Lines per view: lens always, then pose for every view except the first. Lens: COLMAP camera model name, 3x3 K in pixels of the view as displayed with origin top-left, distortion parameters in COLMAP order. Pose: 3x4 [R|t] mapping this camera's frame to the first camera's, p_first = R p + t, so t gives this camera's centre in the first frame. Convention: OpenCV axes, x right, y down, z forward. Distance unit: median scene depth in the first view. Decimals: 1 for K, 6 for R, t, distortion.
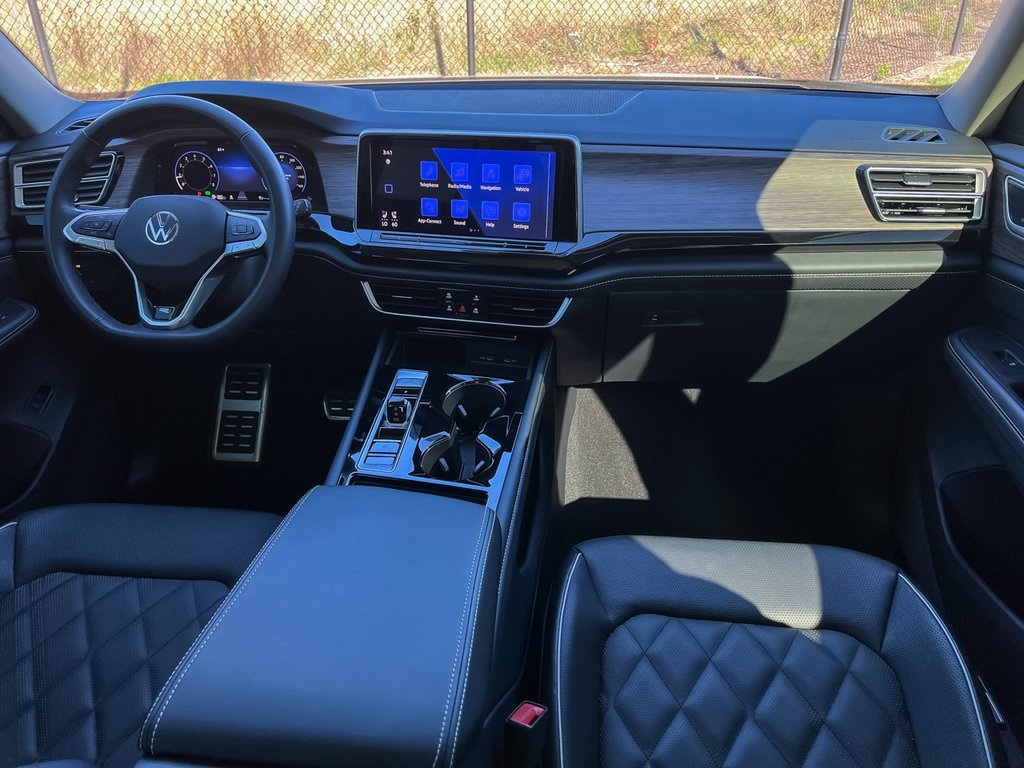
lens RADIAL K [[775.1, 0, 510.0], [0, 775.1, 382.0], [0, 0, 1]] dist [0.060394, -0.057447]
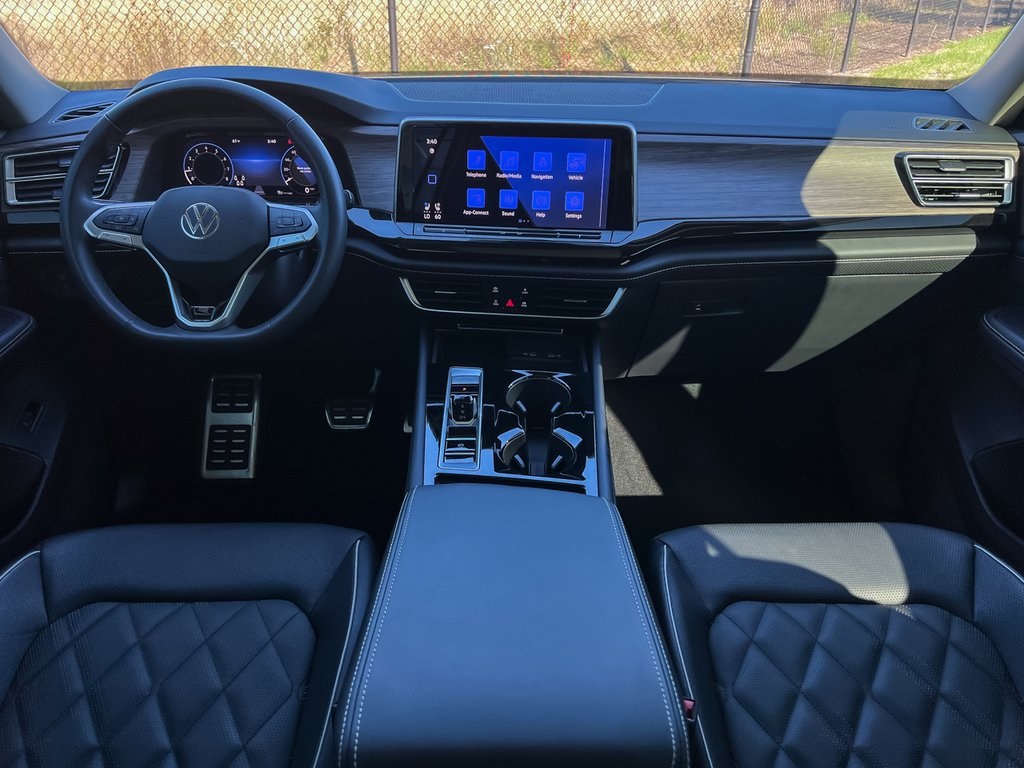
lens RADIAL K [[775.1, 0, 510.0], [0, 775.1, 382.0], [0, 0, 1]] dist [0.060394, -0.057447]
pose [[0.991741, -0.036769, 0.122872, -0.191831], [0.039021, 0.999111, -0.015973, 0.021006], [-0.122176, 0.020636, 0.992294, 0.041812]]
